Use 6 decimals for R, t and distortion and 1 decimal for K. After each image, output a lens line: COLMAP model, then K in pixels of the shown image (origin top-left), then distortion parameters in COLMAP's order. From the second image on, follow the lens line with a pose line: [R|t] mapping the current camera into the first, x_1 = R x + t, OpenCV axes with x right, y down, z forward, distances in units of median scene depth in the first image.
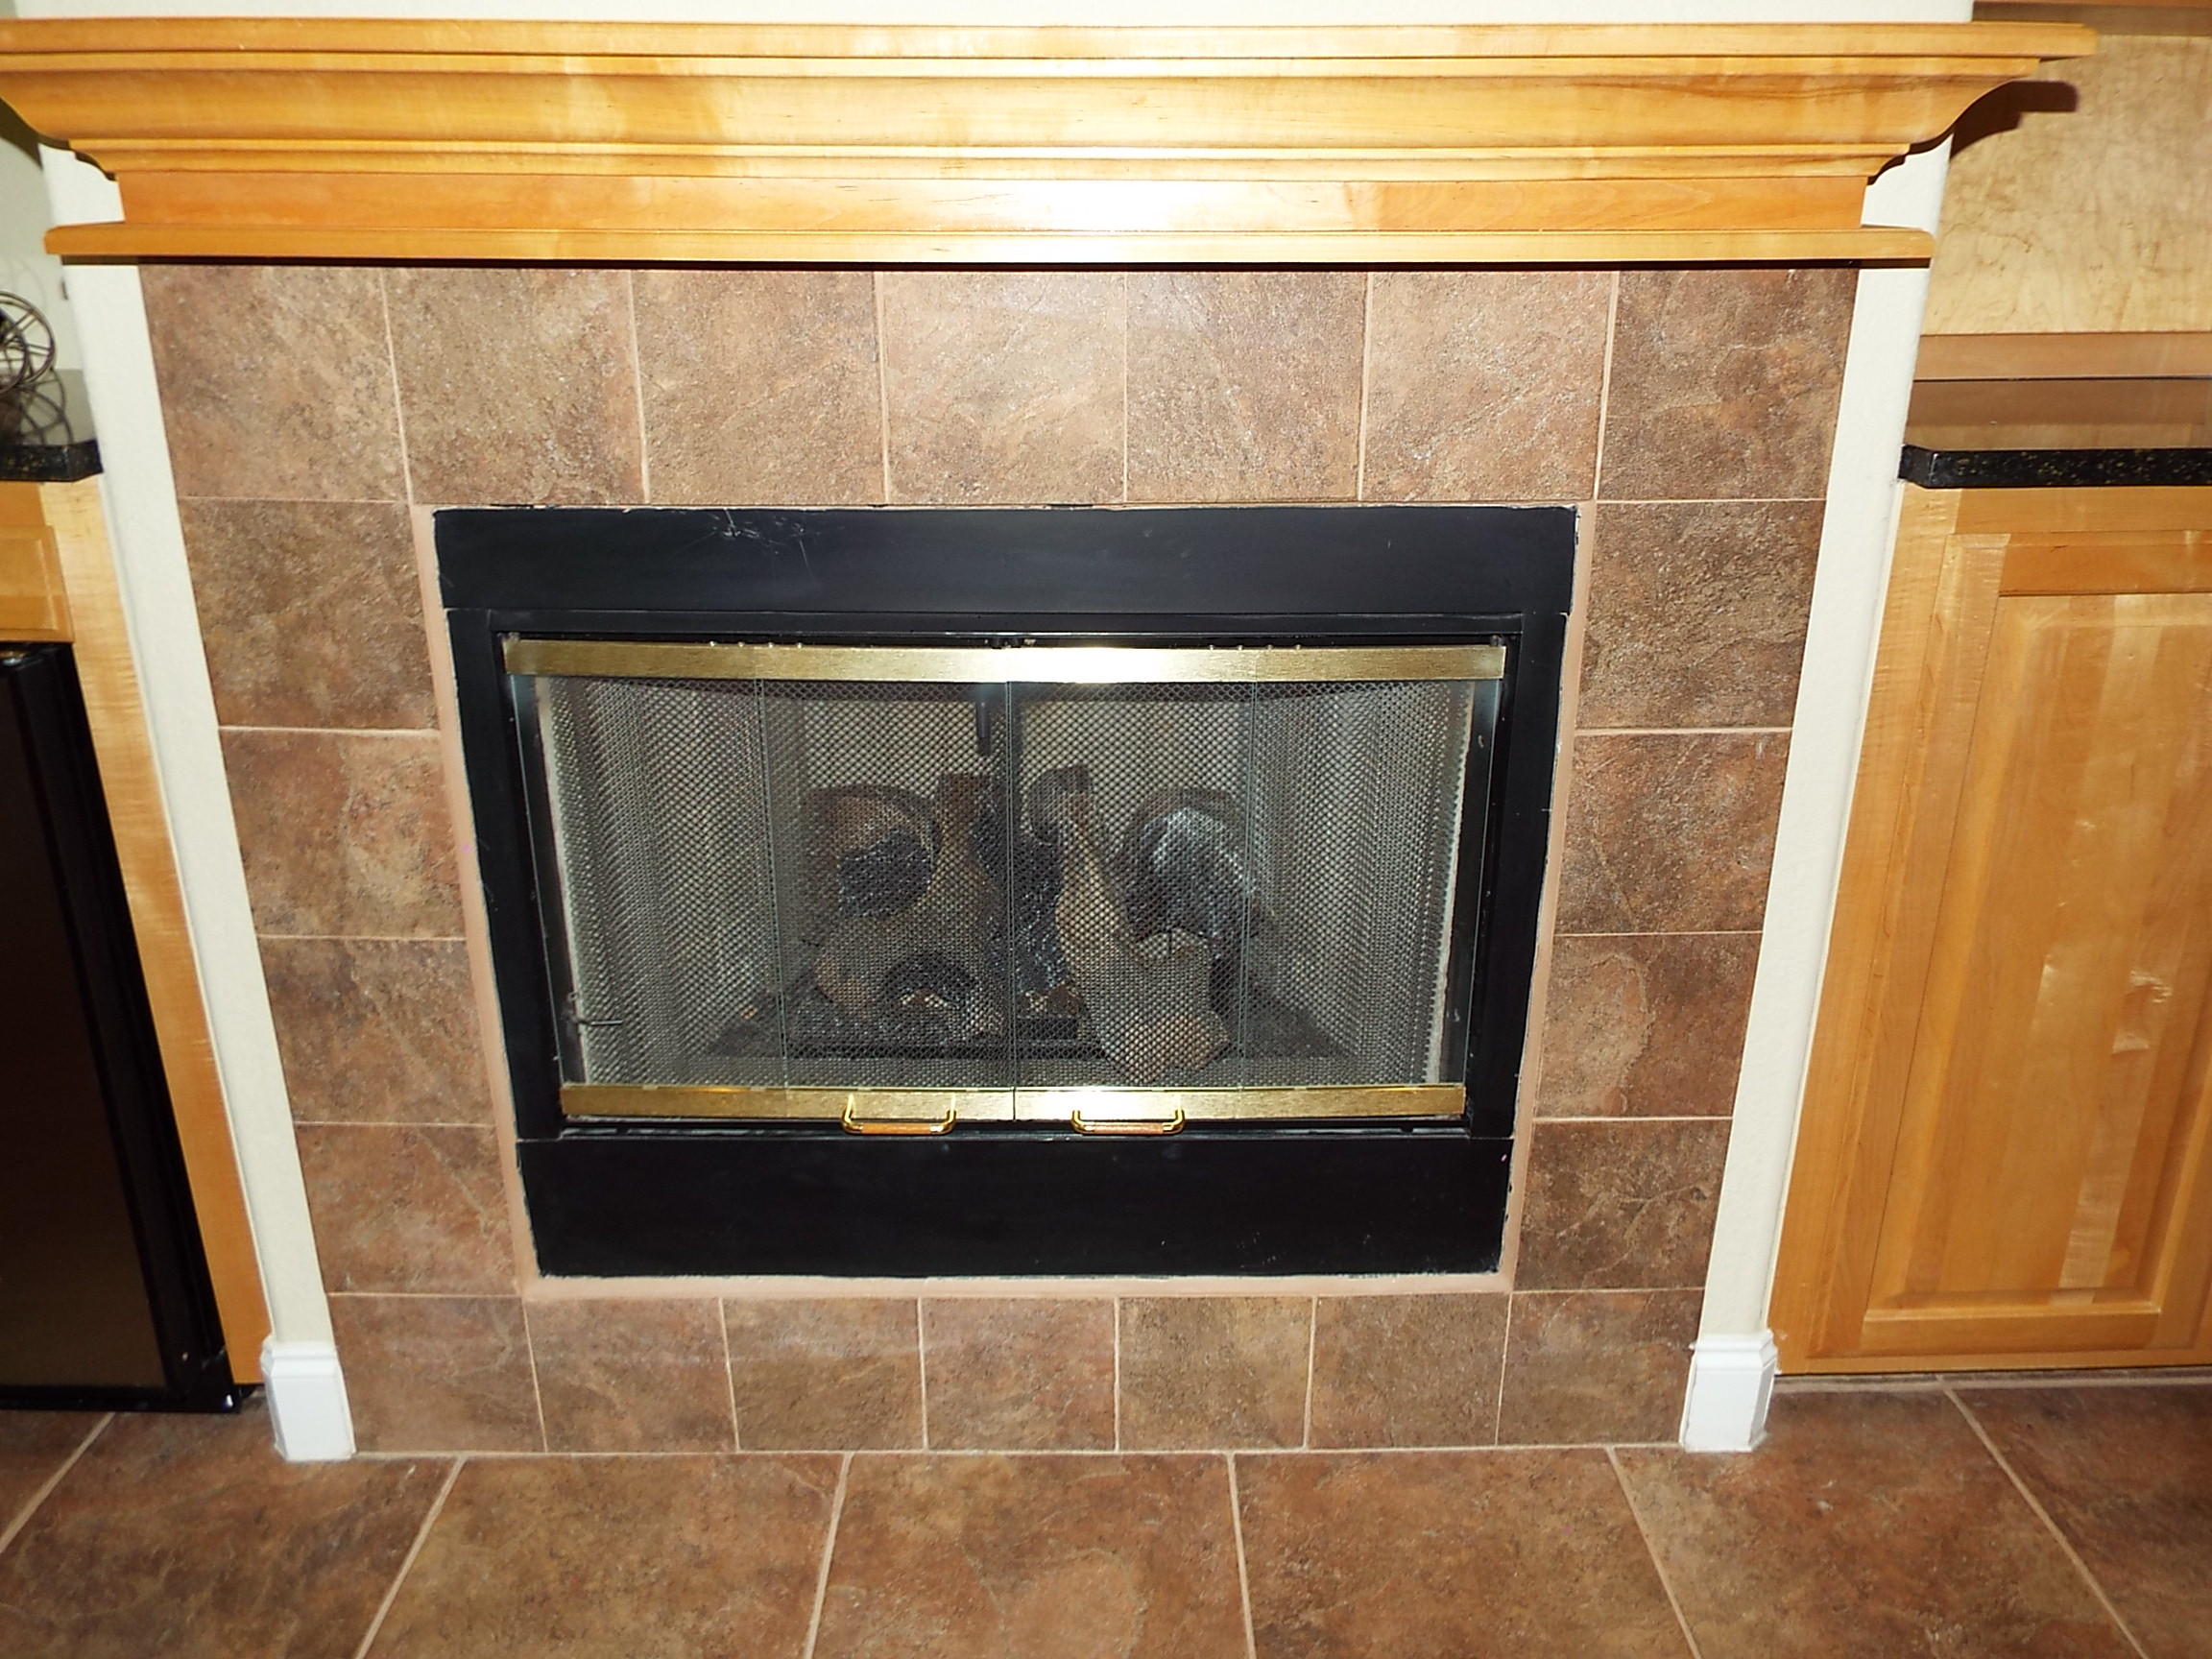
lens RADIAL K [[1661.6, 0, 1106.0], [0, 1661.6, 829.5], [0, 0, 1]] dist [0.000979, 0.091097]
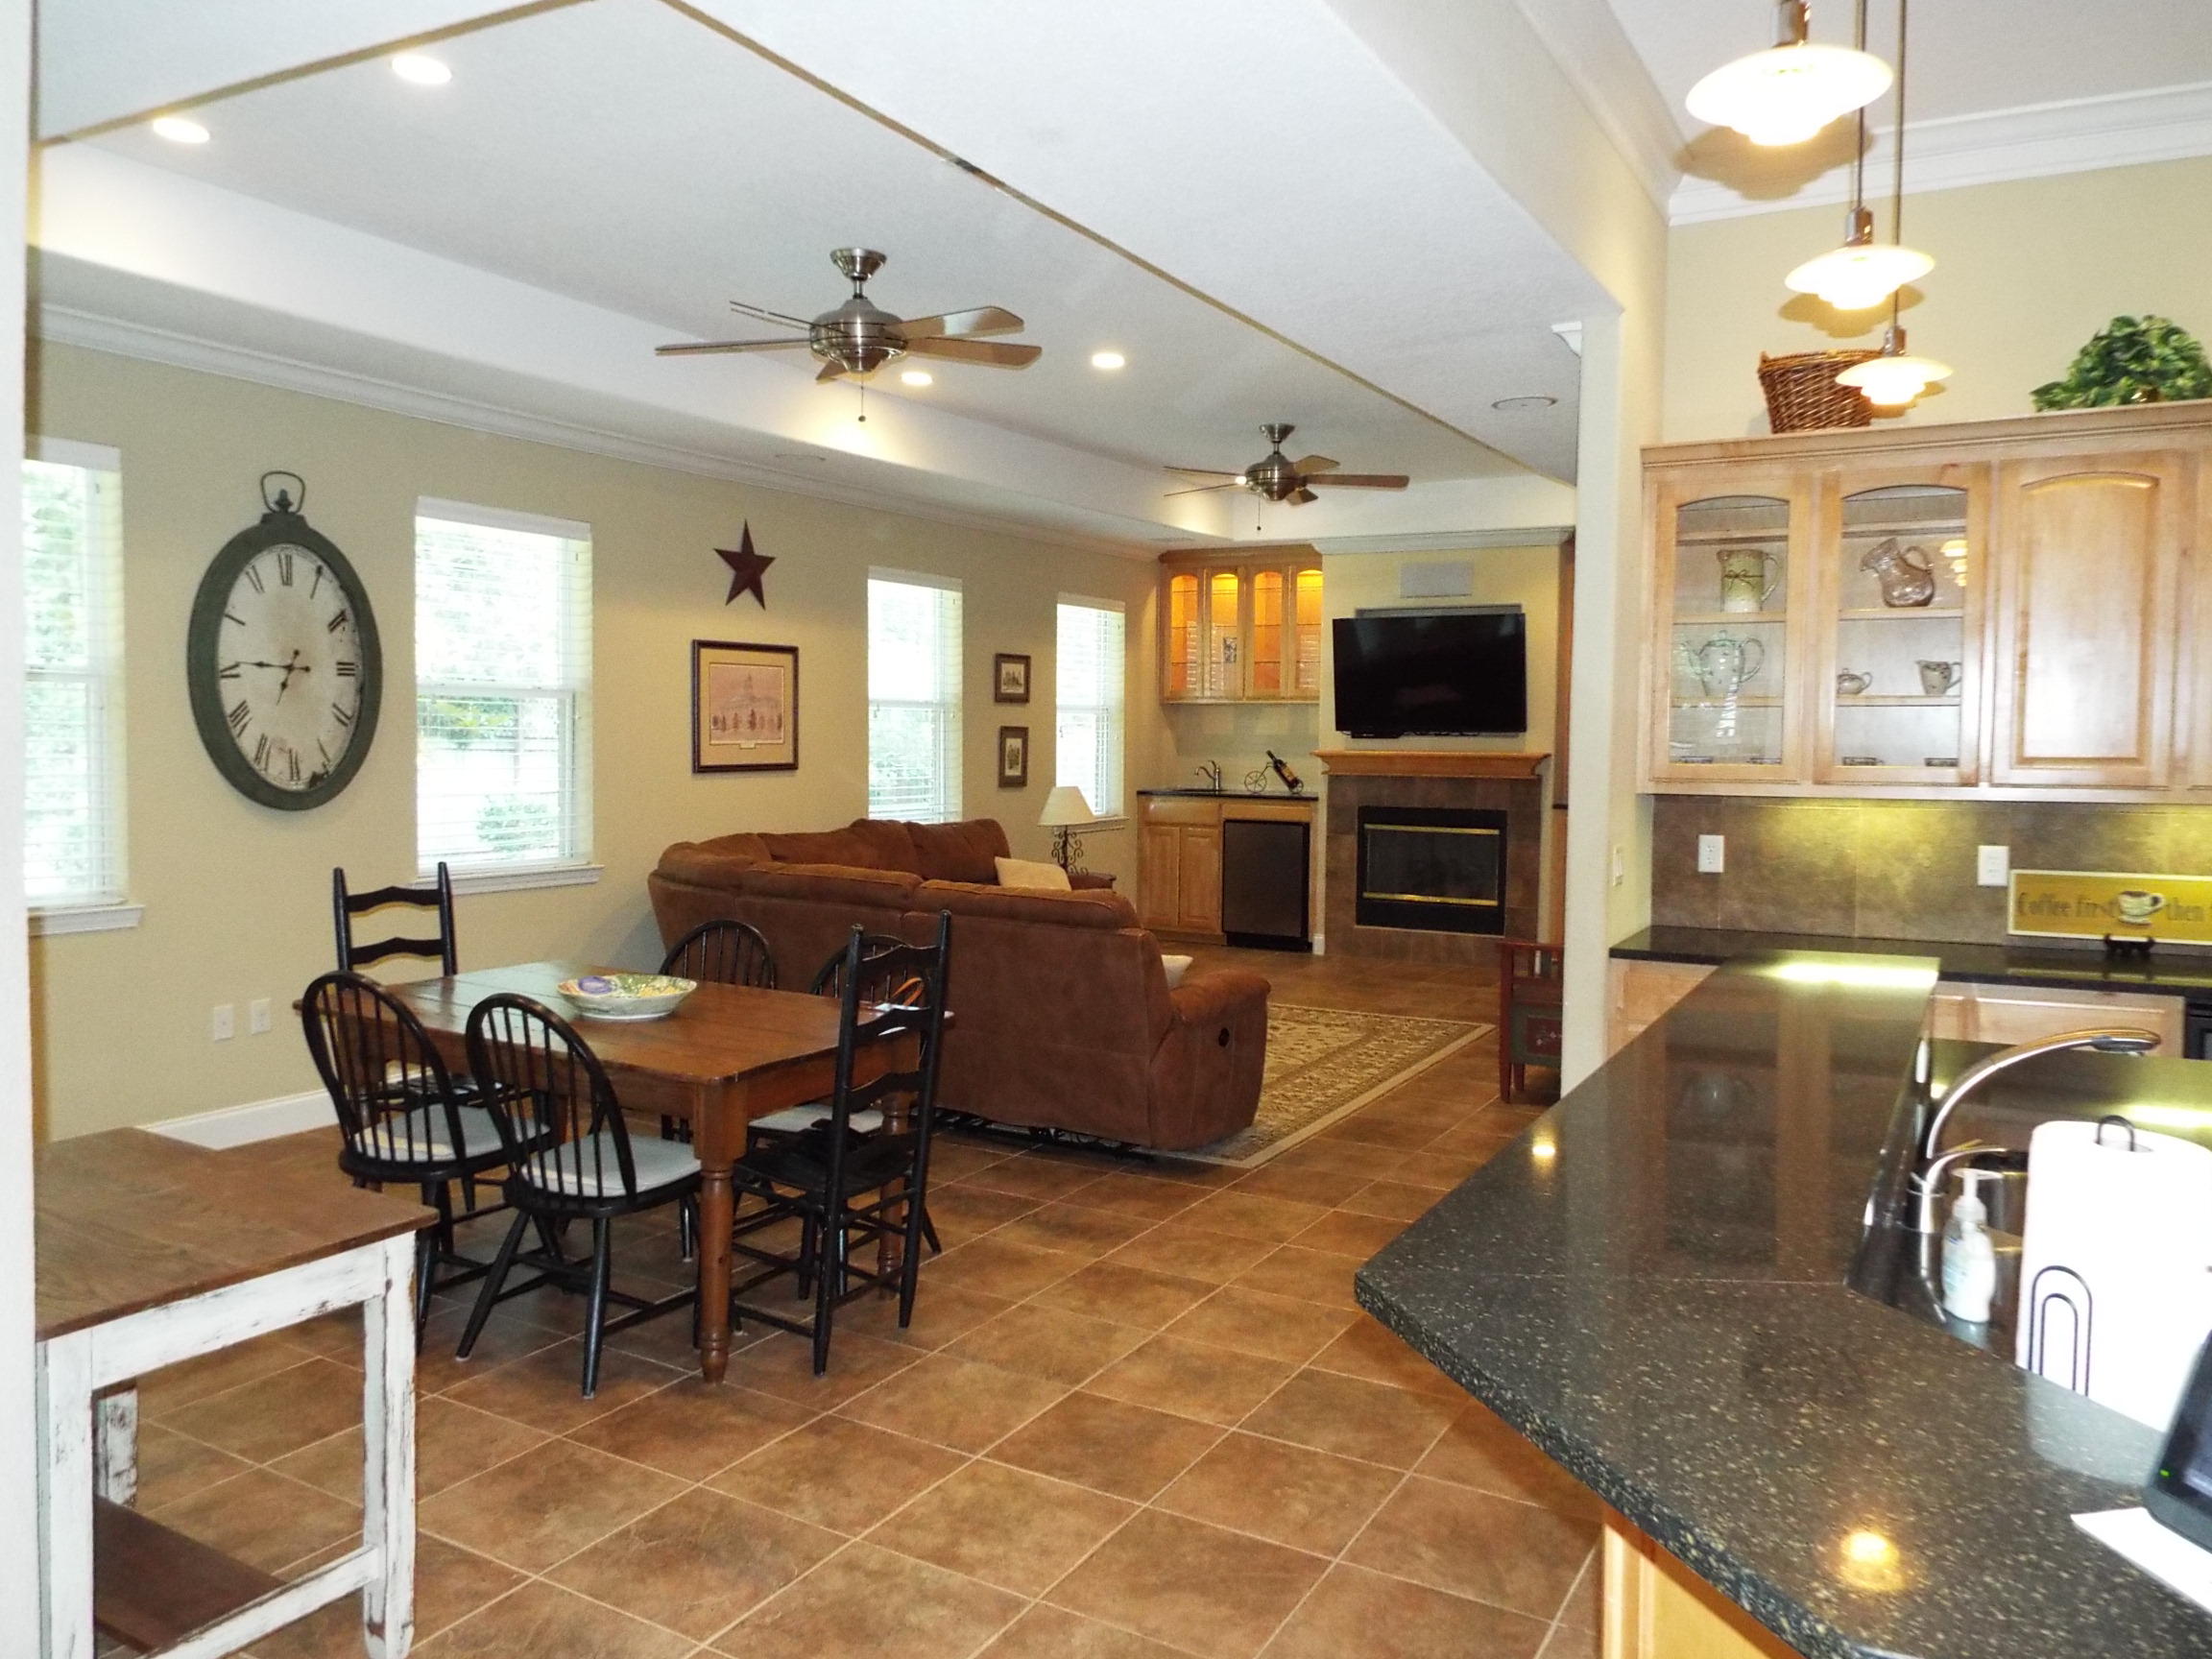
lens RADIAL K [[1611.7, 0, 1125.3], [0, 1611.7, 811.7], [0, 0, 1]] dist [-0.031844, 0.037721]
pose [[0.868630, 0.026883, -0.494732, 1.979030], [-0.177405, 0.949199, -0.259901, 1.652846], [0.462612, 0.313526, 0.829272, -4.776821]]
